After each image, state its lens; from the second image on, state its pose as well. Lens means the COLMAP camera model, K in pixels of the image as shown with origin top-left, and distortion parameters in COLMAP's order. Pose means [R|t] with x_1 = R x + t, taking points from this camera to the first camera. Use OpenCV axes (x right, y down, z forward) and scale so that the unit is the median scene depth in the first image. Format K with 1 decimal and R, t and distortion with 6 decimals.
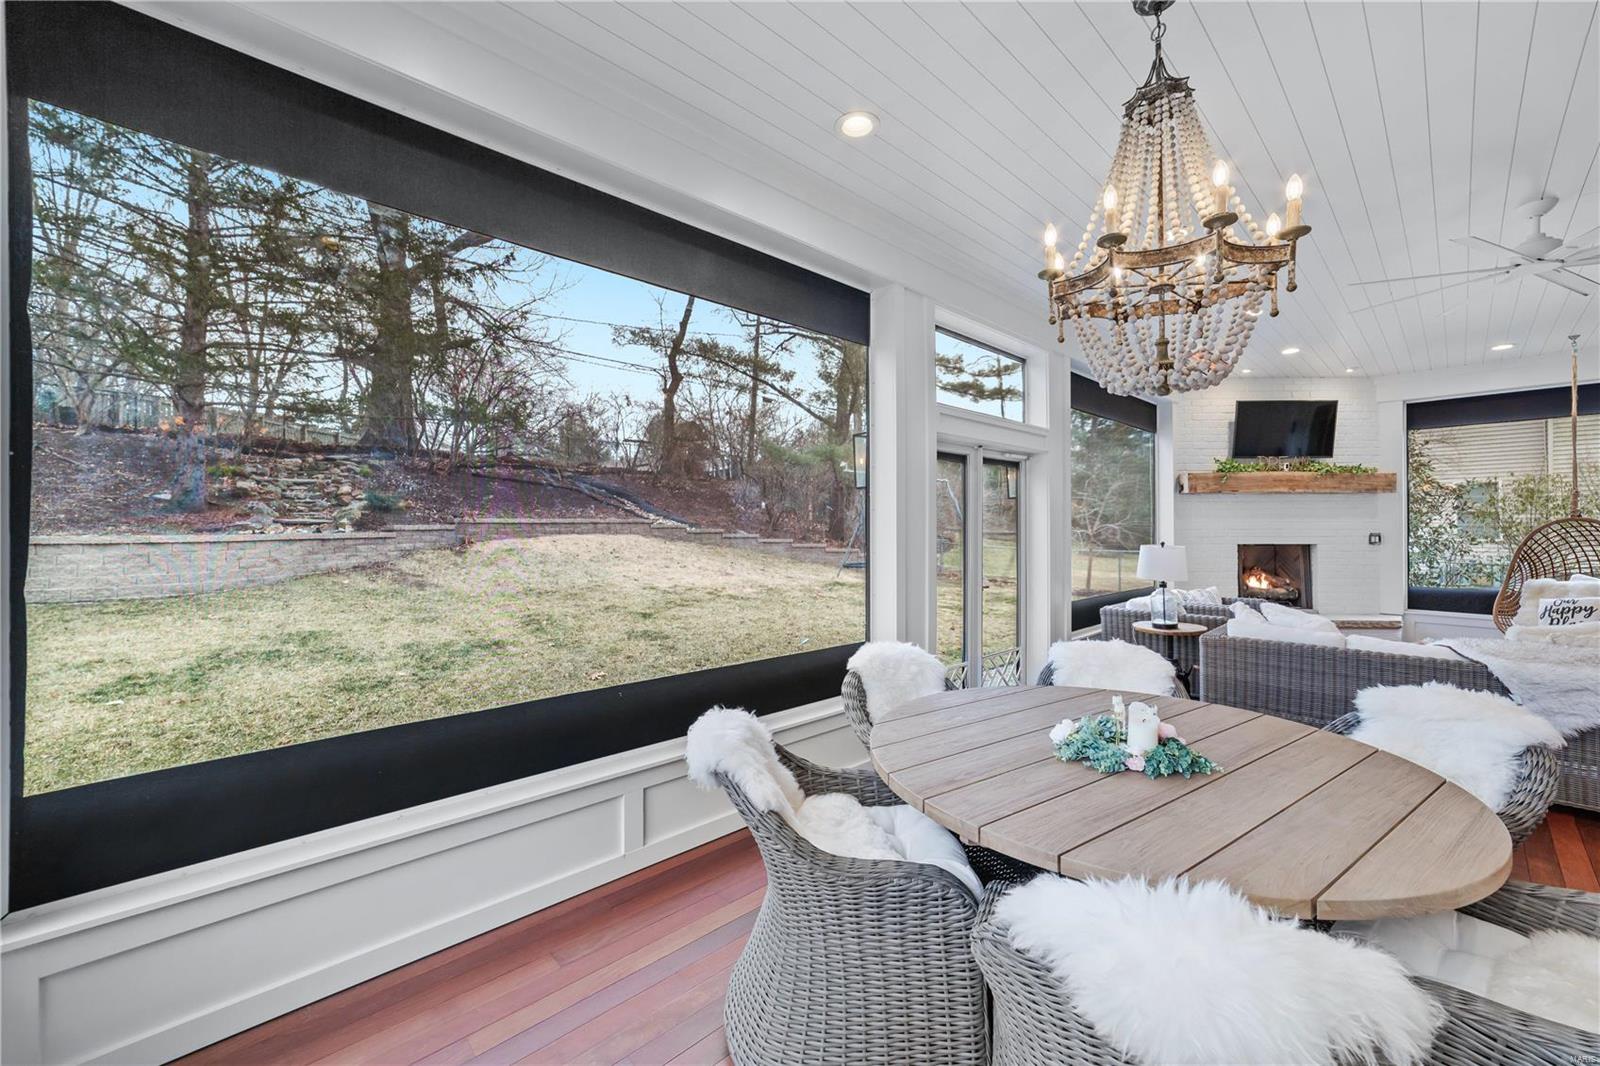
lens RADIAL K [[622.3, 0, 796.6], [0, 622.3, 520.4], [0, 0, 1]] dist [-0.020736, 0.007060]
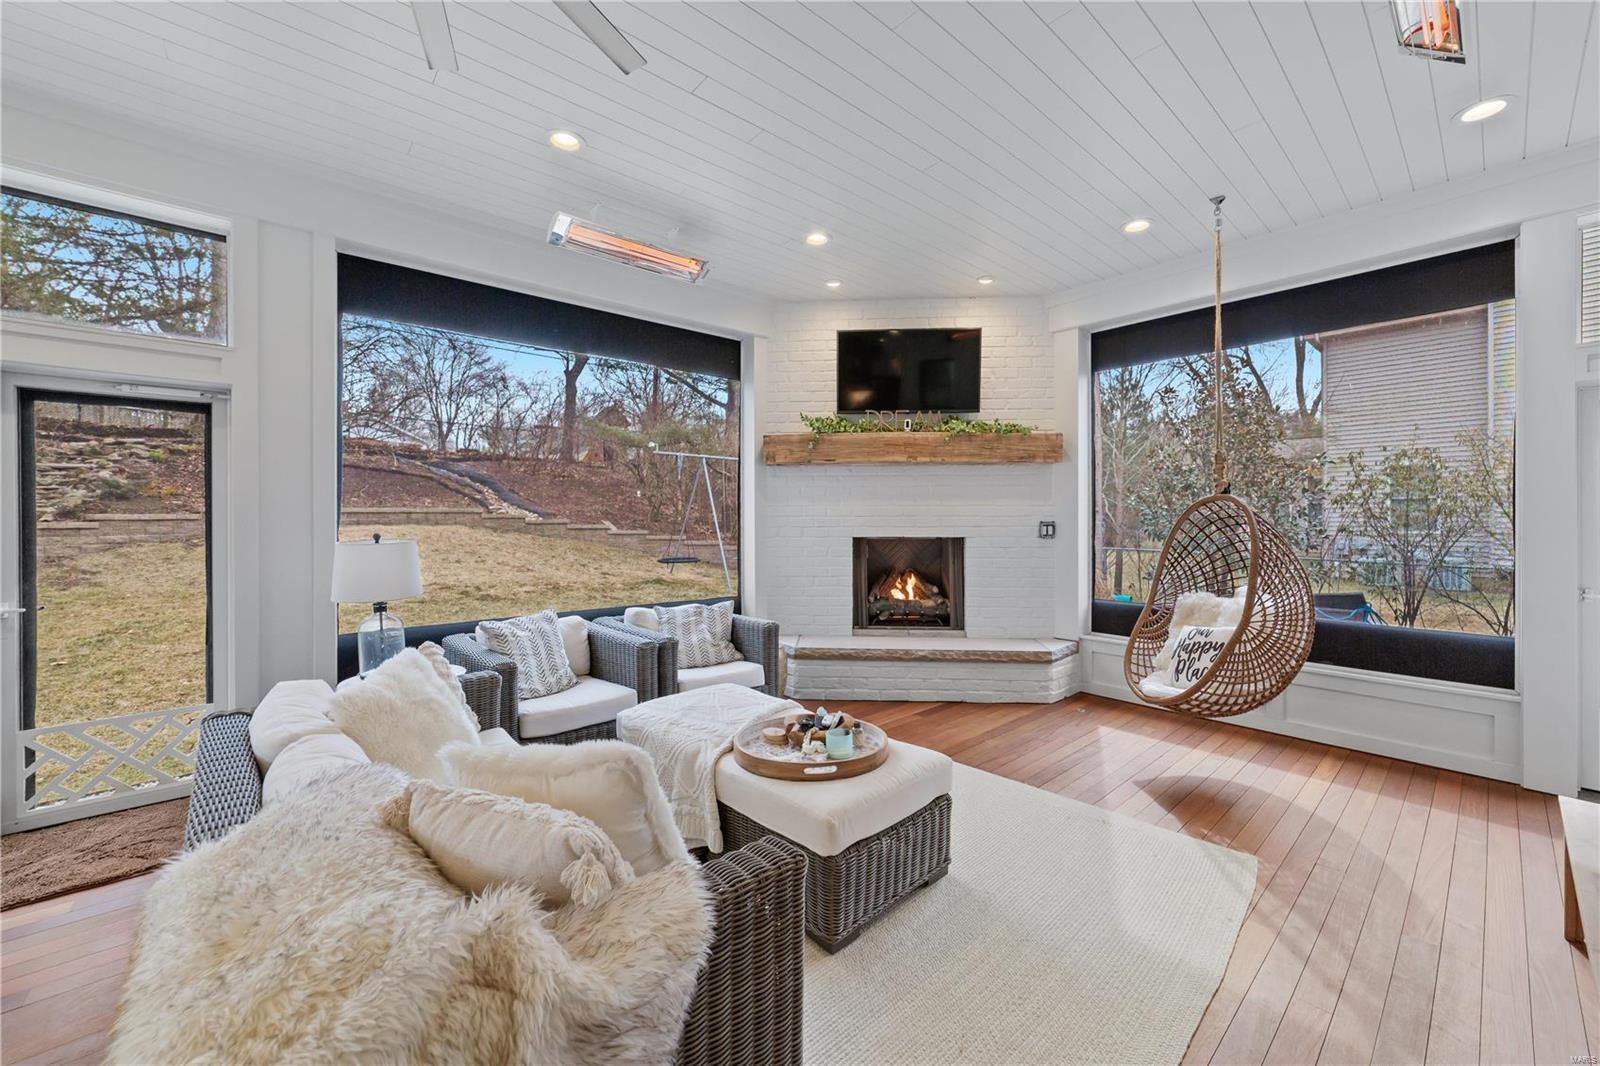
lens RADIAL K [[622.3, 0, 803.6], [0, 622.3, 517.6], [0, 0, 1]] dist [-0.020736, 0.007060]
pose [[0.999550, -0.000002, -0.030002, 0.686285], [0.000257, 0.999964, 0.008497, 0.010211], [0.030001, -0.008501, 0.999514, 0.293645]]
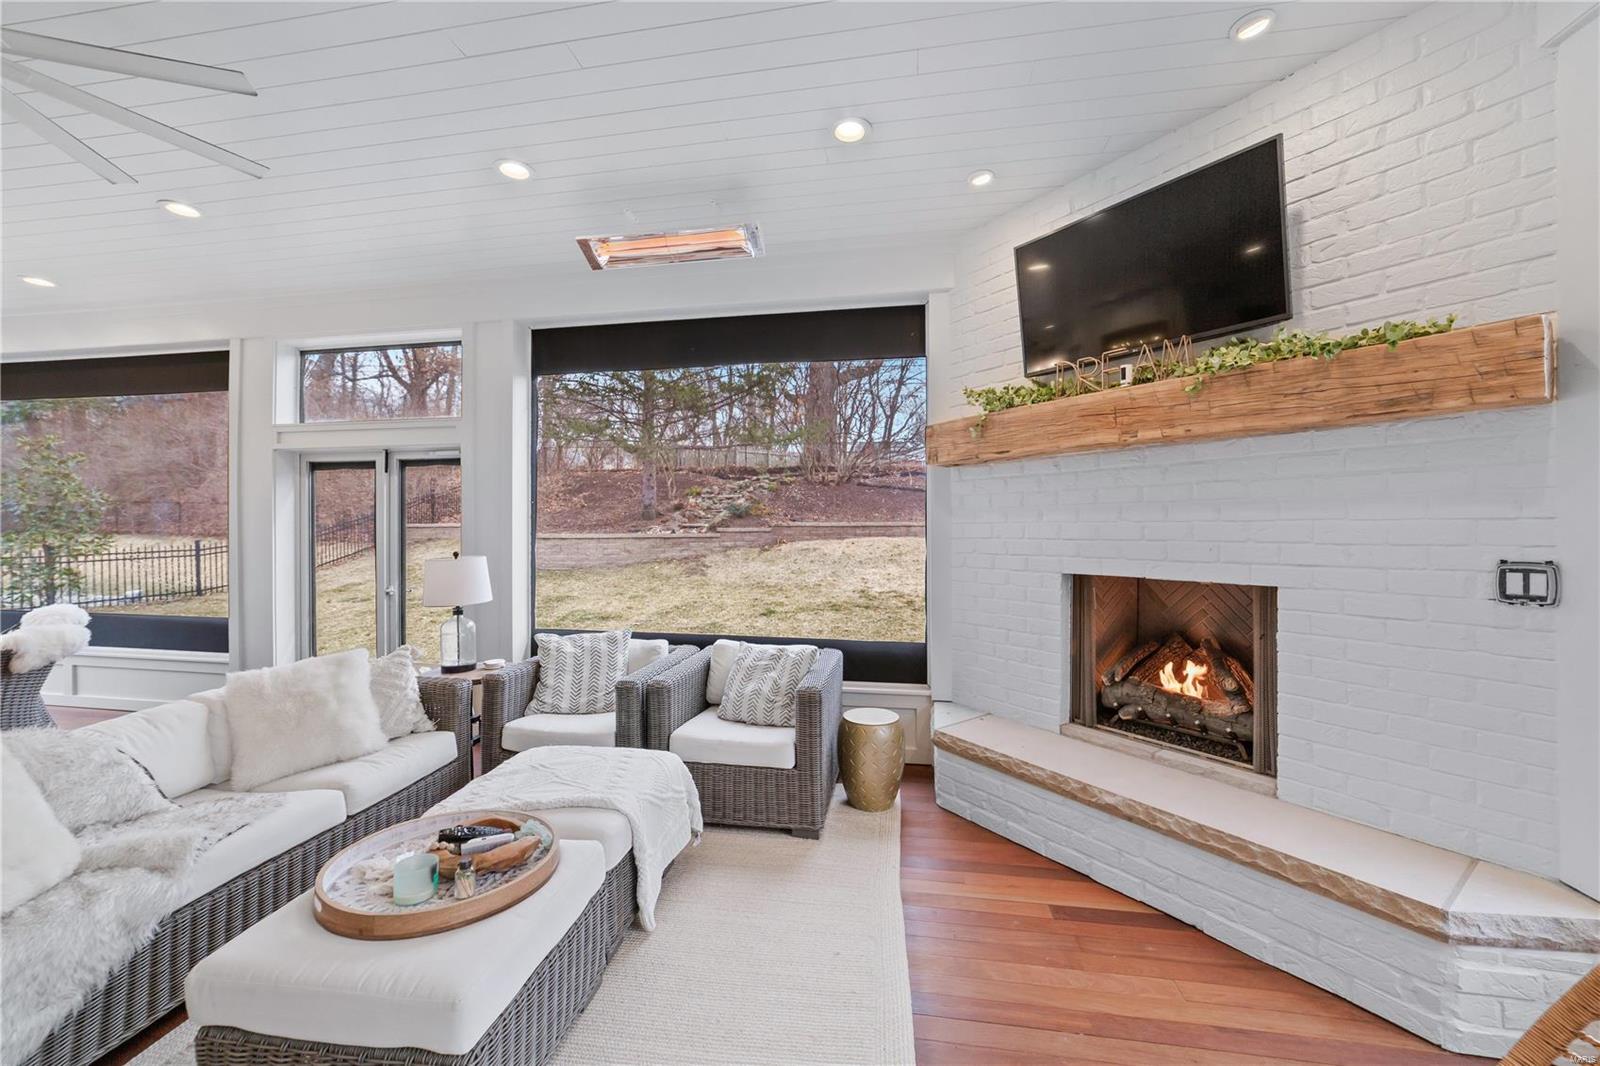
lens RADIAL K [[622.3, 0, 802.3], [0, 622.3, 527.9], [0, 0, 1]] dist [-0.020736, 0.007060]
pose [[0.604993, 0.000584, -0.796230, 0.959145], [0.005450, 0.999973, 0.004874, 0.003660], [0.796212, -0.007288, 0.604974, 0.599043]]
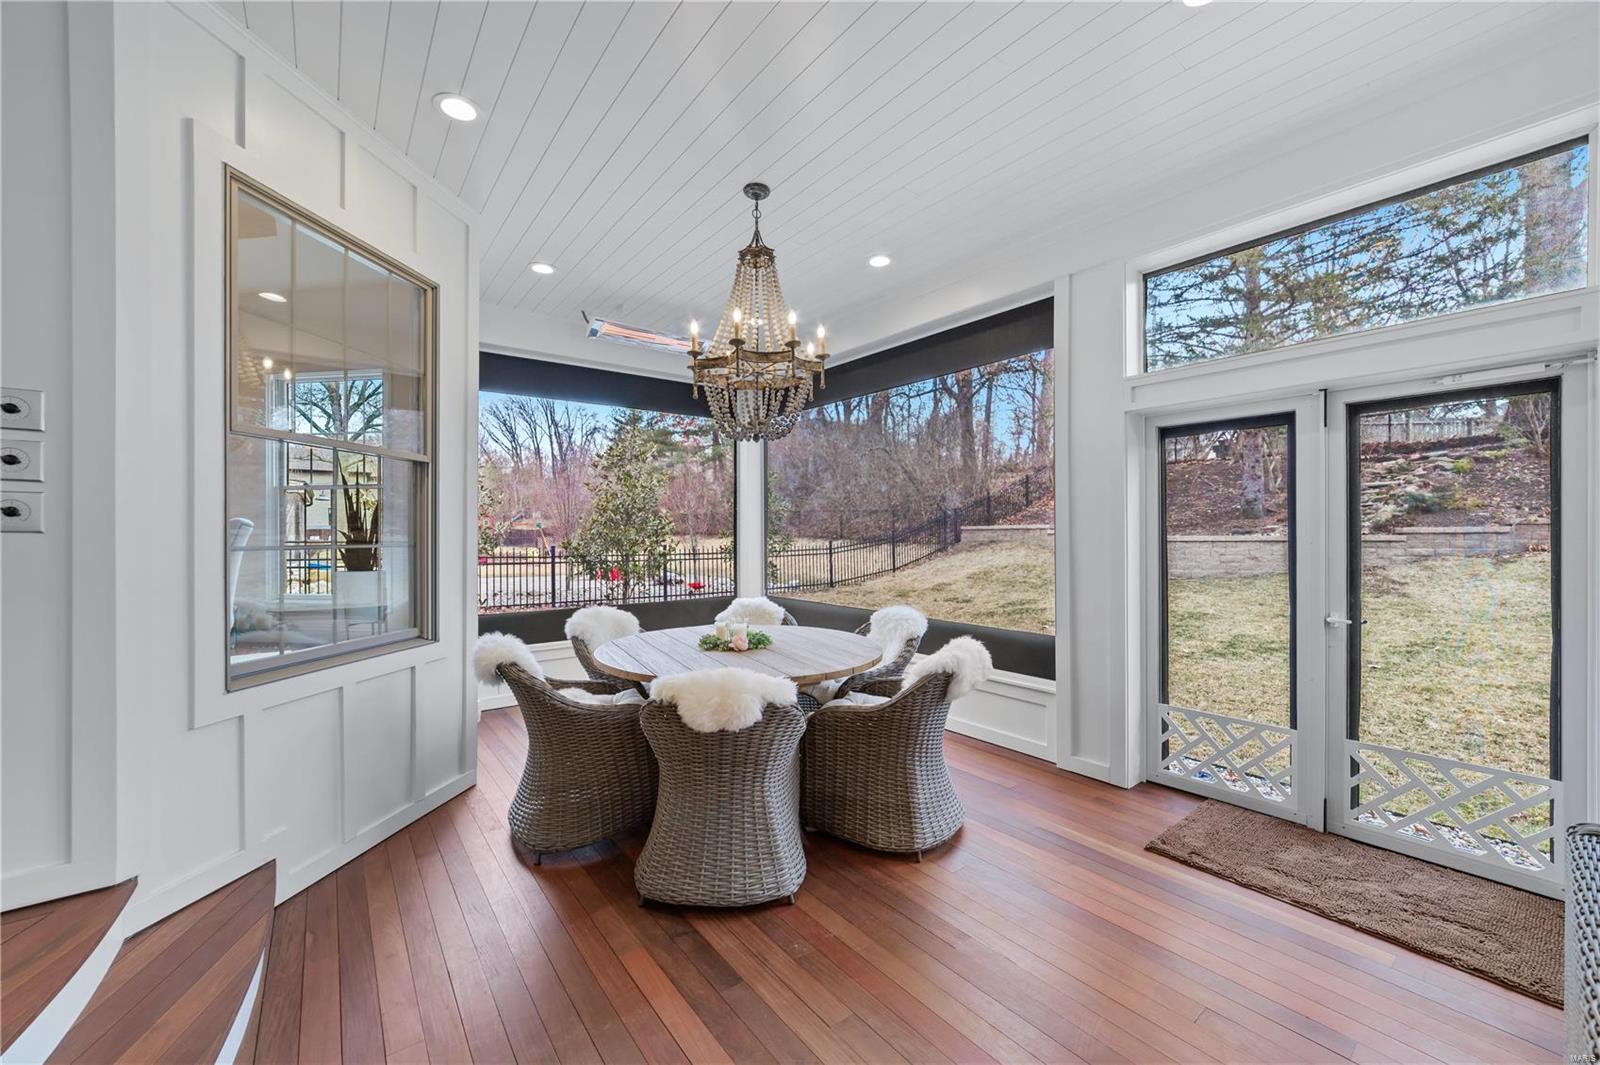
lens RADIAL K [[622.3, 0, 803.3], [0, 622.3, 536.6], [0, 0, 1]] dist [-0.020736, 0.007060]
pose [[-0.087933, 0.006427, -0.996106, 0.608719], [0.011419, 0.999920, 0.005443, 0.010858], [0.996061, -0.010896, -0.088000, 0.348756]]
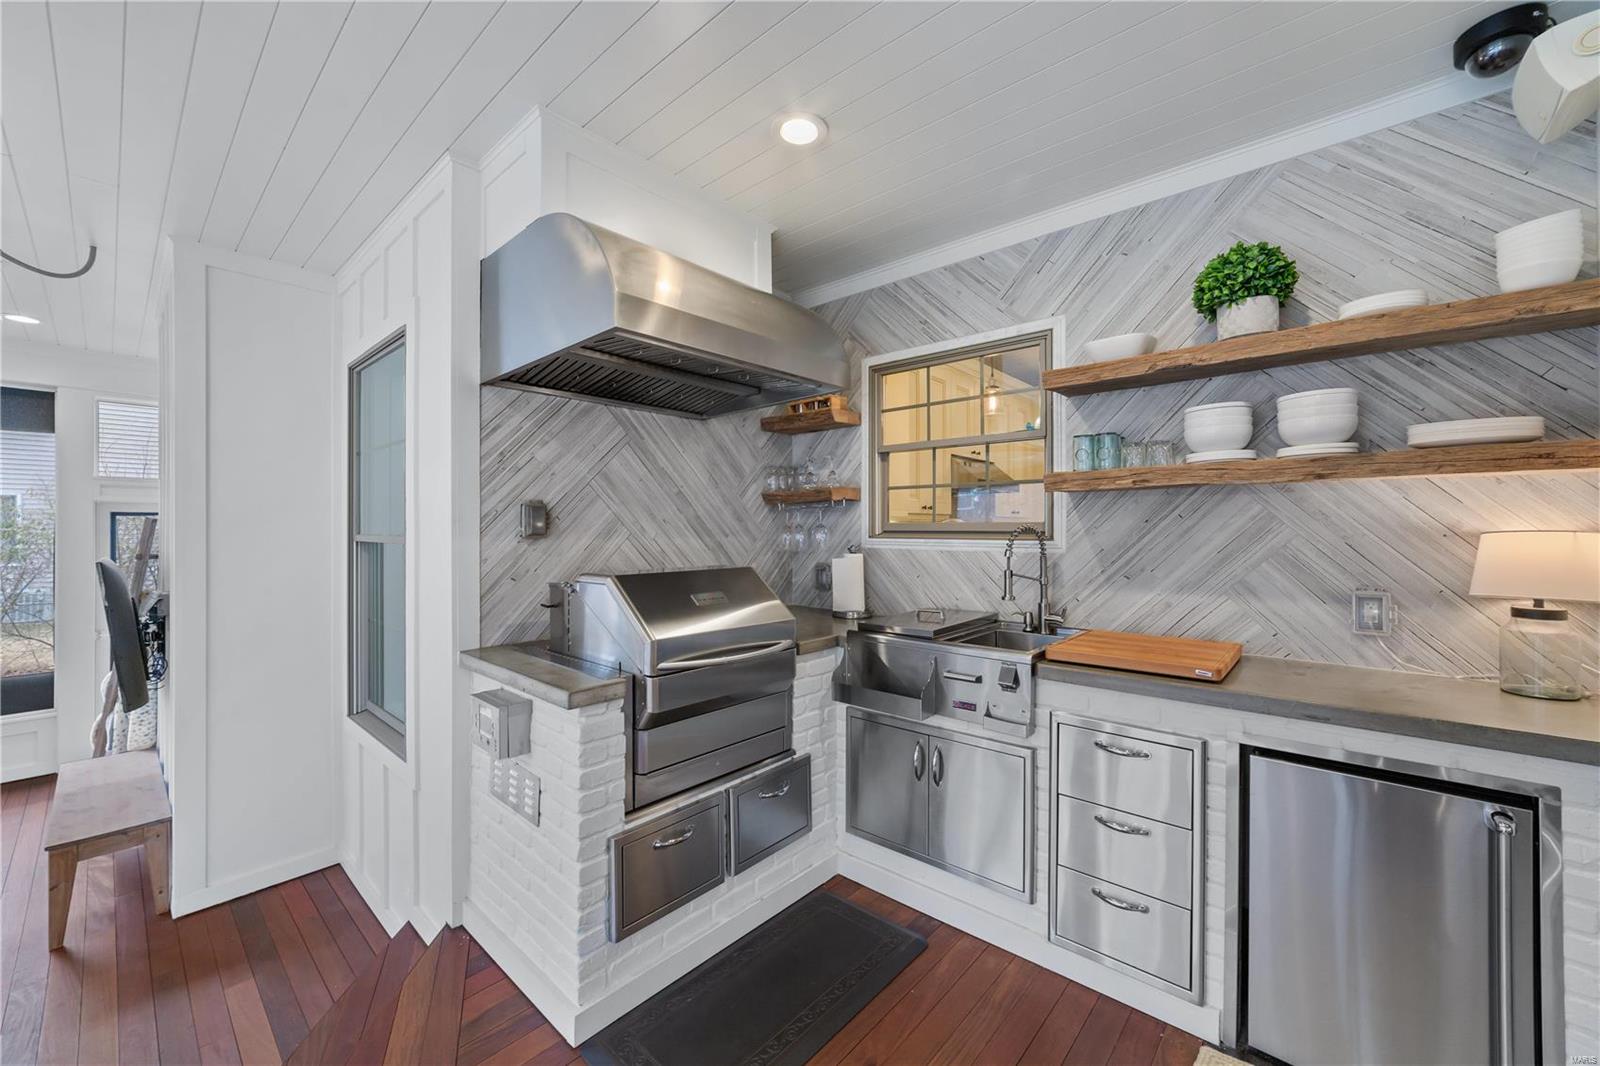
lens RADIAL K [[622.3, 0, 801.3], [0, 622.3, 531.9], [0, 0, 1]] dist [-0.020736, 0.007060]
pose [[-0.101422, -0.002536, 0.994840, 0.473898], [-0.007085, 0.999973, 0.001827, -0.051719], [-0.994818, -0.006863, -0.101437, 0.043390]]
